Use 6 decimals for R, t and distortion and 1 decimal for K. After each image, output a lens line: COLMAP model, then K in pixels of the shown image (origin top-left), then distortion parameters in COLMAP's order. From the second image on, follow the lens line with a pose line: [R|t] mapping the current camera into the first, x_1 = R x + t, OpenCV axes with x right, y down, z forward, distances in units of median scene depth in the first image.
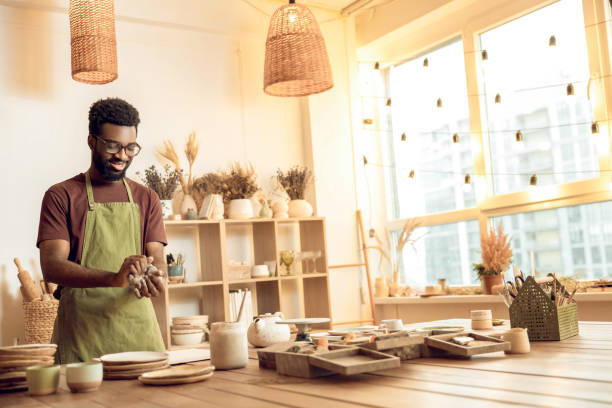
lens RADIAL K [[761.8, 0, 309.6], [0, 761.8, 206.0], [0, 0, 1]] dist [0.026063, 0.000000]
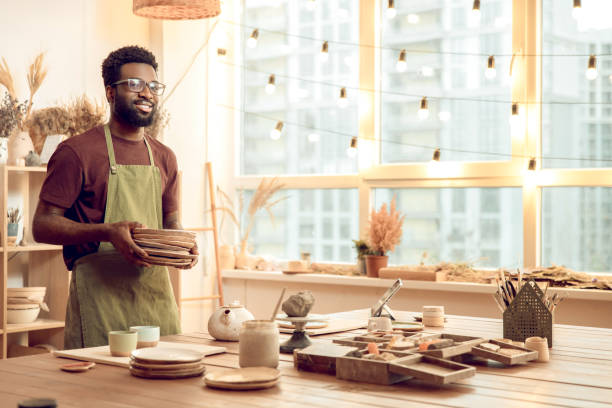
lens RADIAL K [[1051.3, 0, 307.3], [0, 1051.3, 204.0], [0, 0, 1]] dist [0.075793, 0.000000]
pose [[0.938069, 0.069573, 0.339392, -0.252658], [-0.097748, 0.992979, 0.066617, -0.041950], [-0.332374, -0.095666, 0.938283, -0.114251]]
